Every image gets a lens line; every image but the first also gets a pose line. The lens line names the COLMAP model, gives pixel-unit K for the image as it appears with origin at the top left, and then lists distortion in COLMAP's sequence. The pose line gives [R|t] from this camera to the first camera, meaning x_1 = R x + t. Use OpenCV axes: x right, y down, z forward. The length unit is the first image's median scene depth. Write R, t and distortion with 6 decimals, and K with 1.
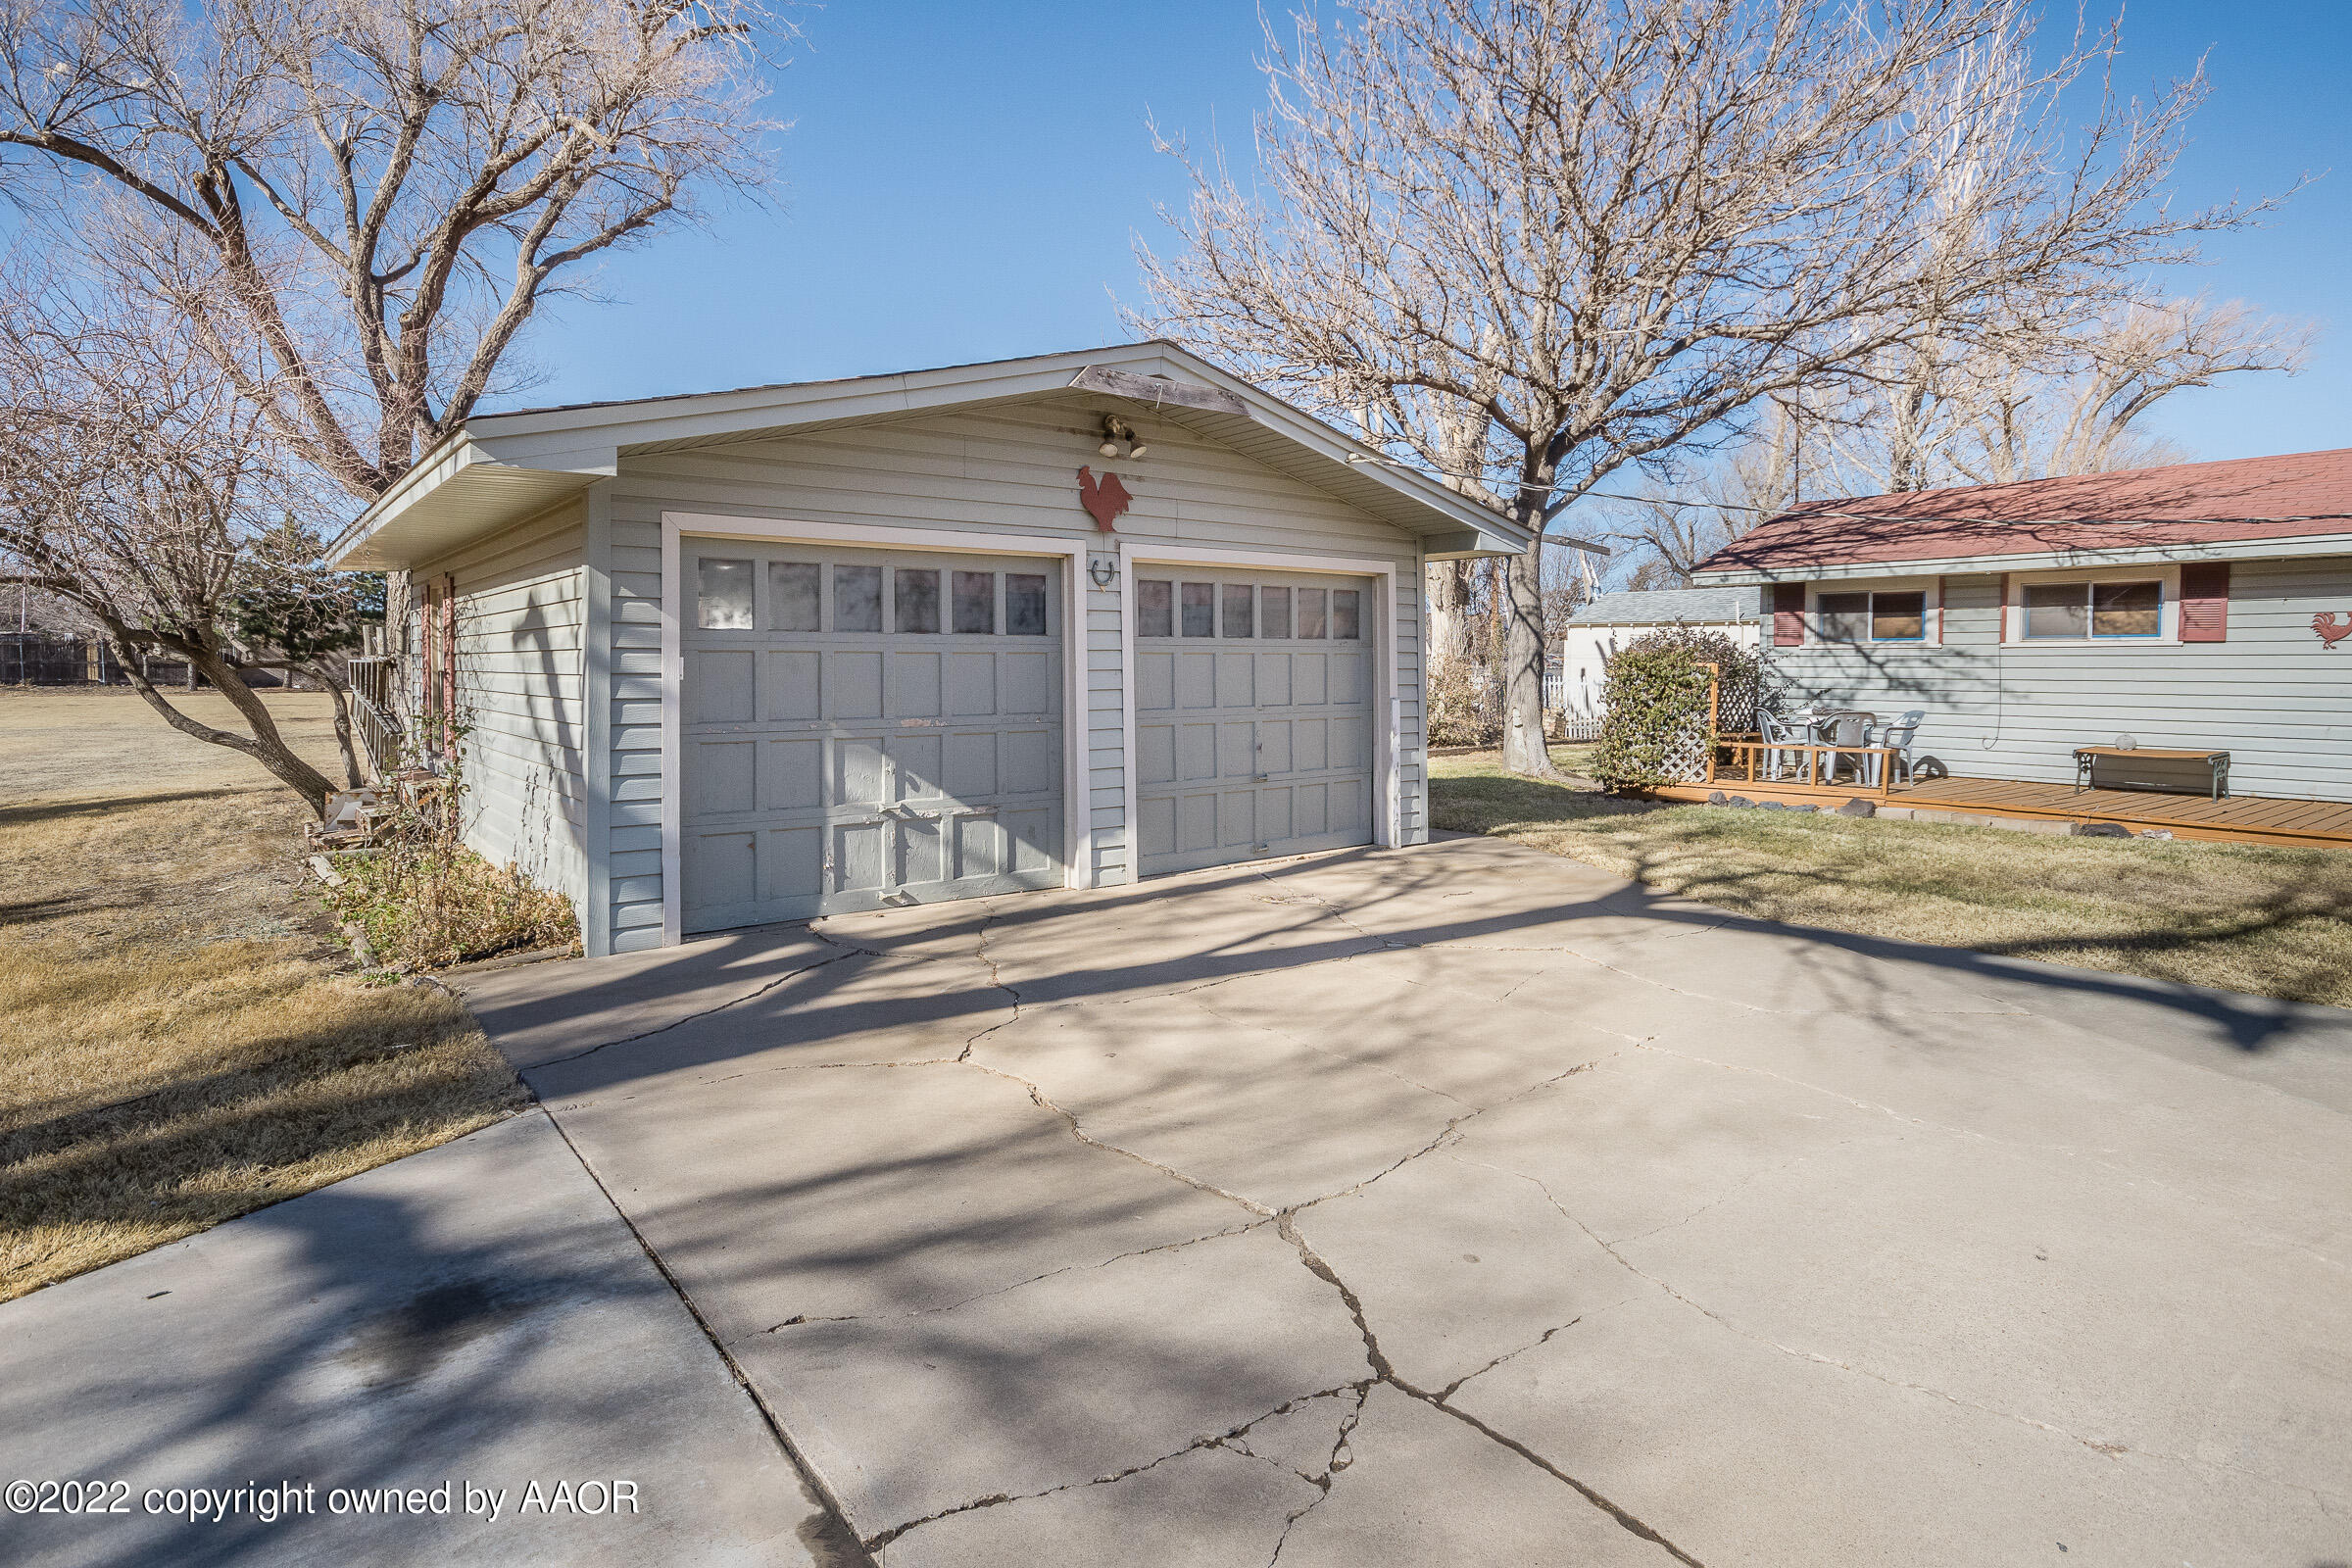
lens RADIAL K [[1215.6, 0, 1184.6], [0, 1215.6, 768.6], [0, 0, 1]] dist [0.001818, 0.000622]
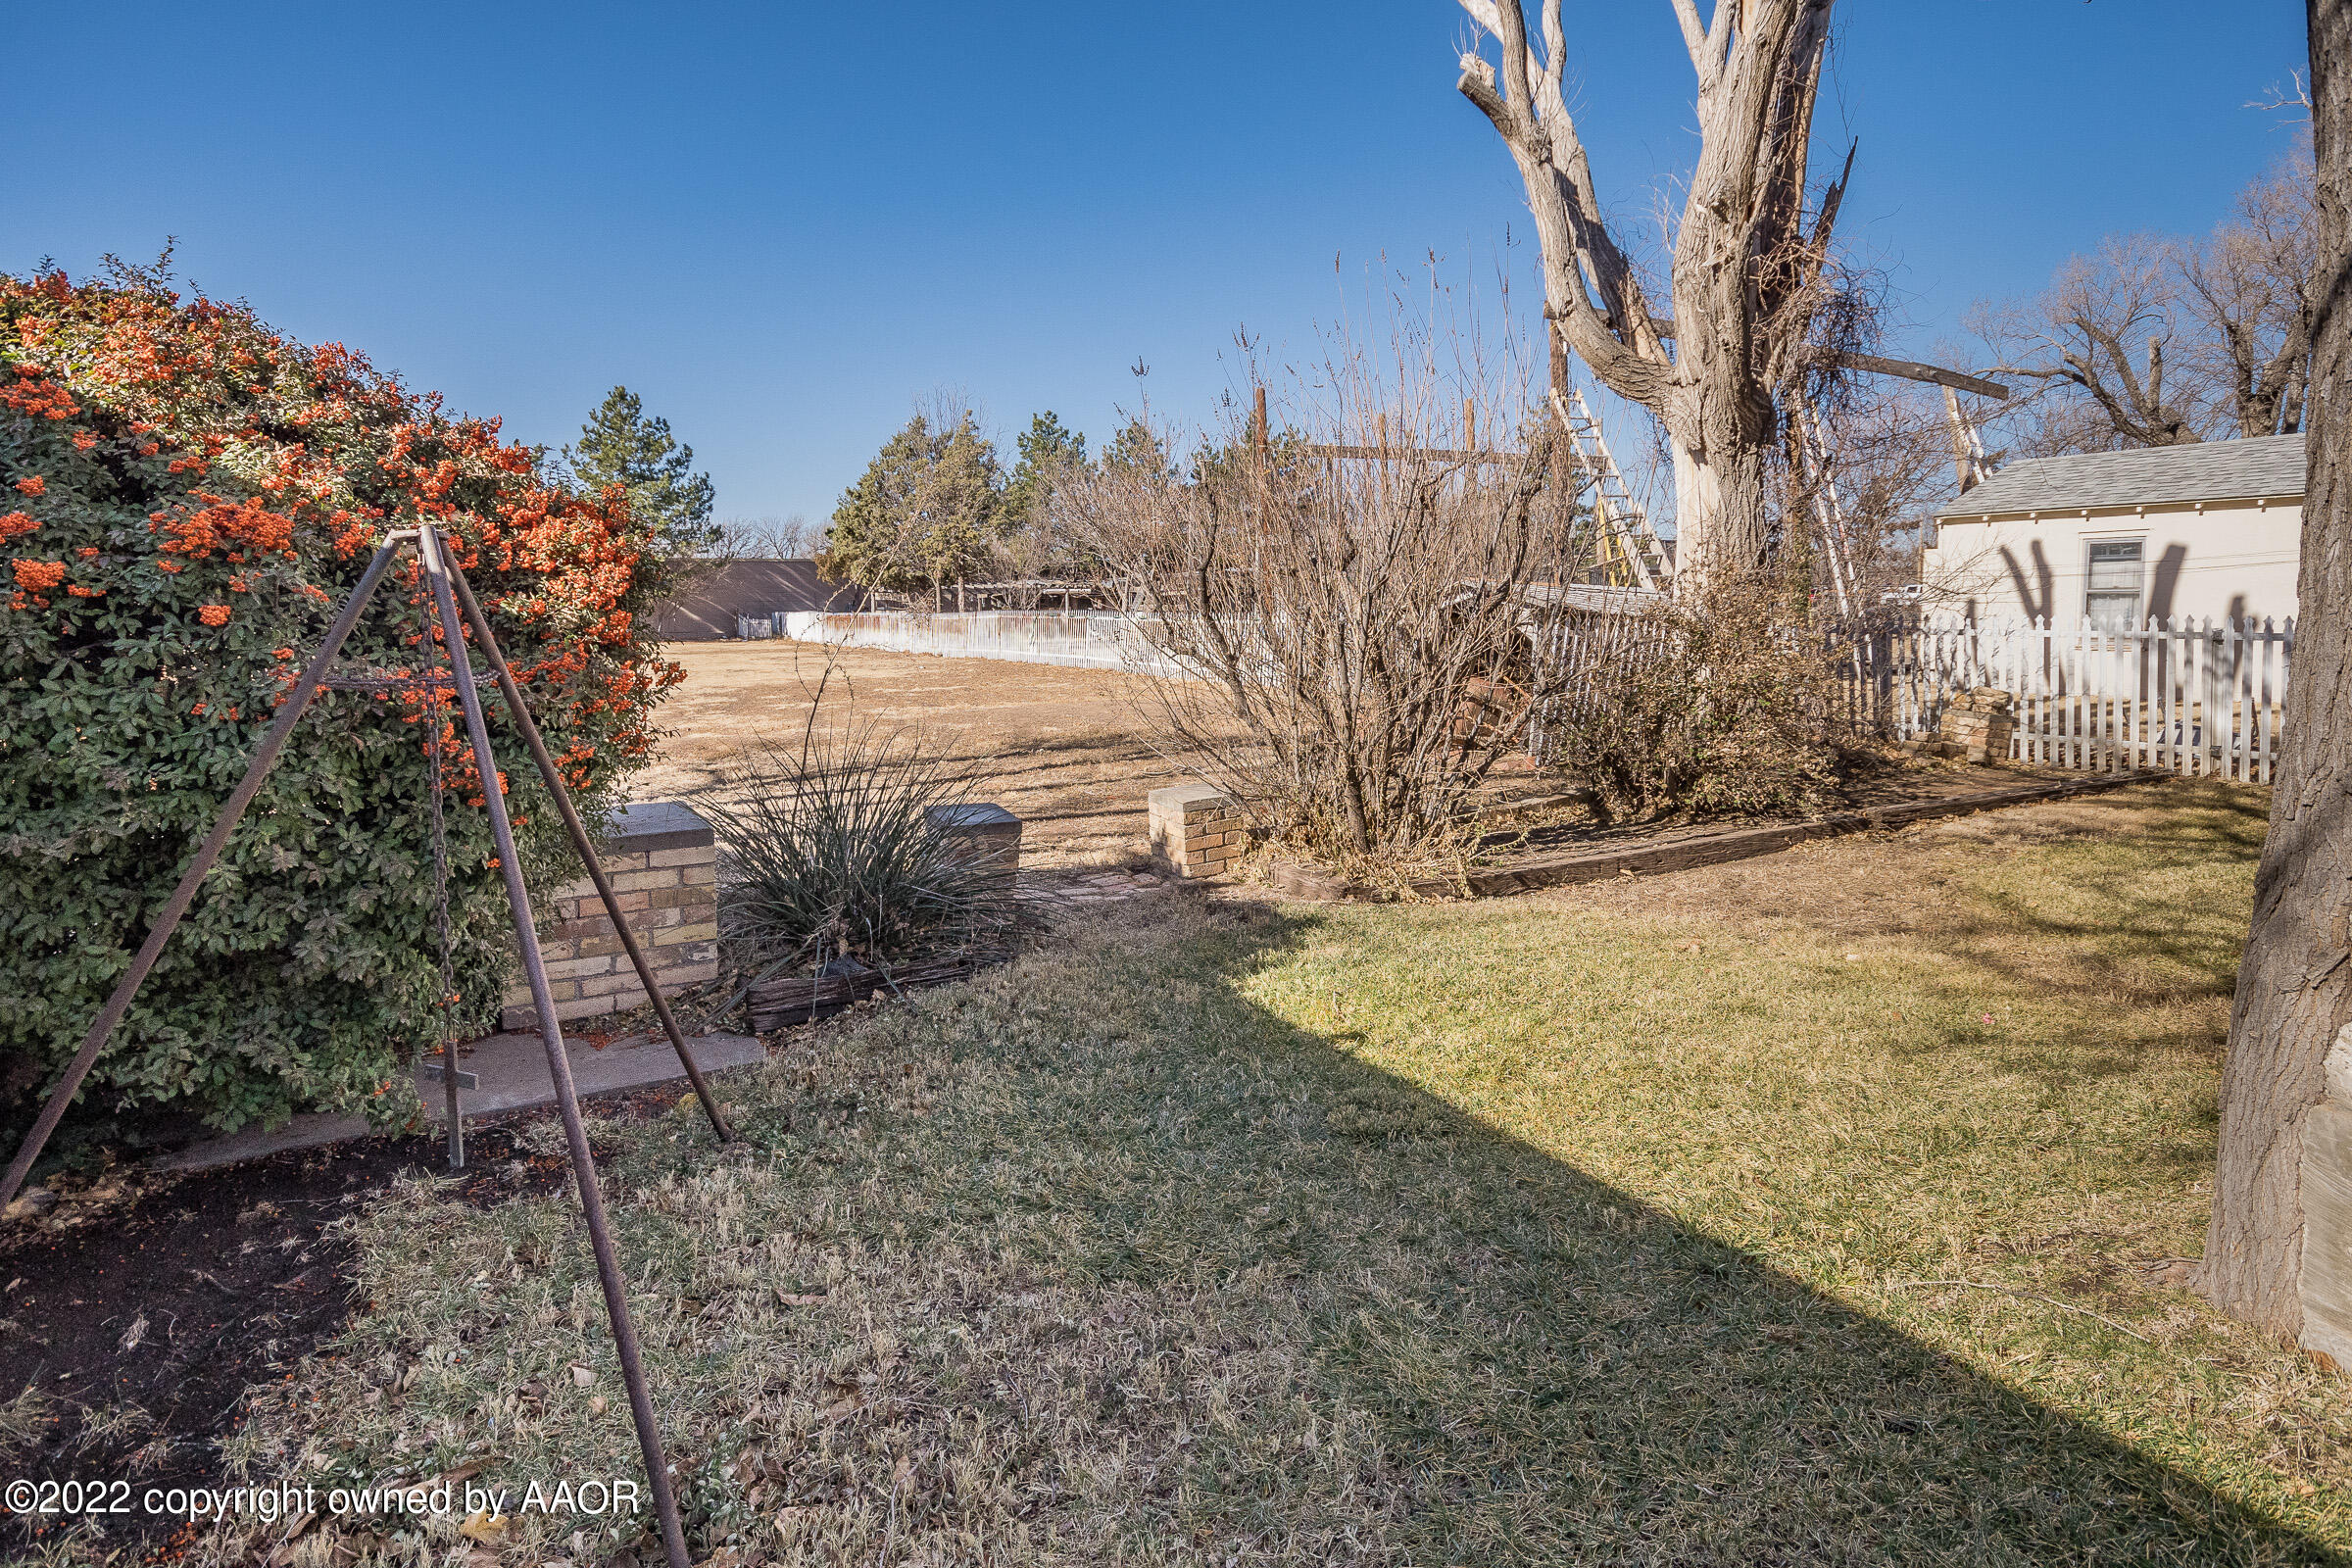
lens RADIAL K [[1215.6, 0, 1184.6], [0, 1215.6, 768.6], [0, 0, 1]] dist [0.001818, 0.000622]
pose [[0.983917, 0.006125, -0.178524, 0.153440], [0.001541, 0.999084, 0.042772, -0.058499], [0.178622, -0.042359, 0.983006, 0.760905]]
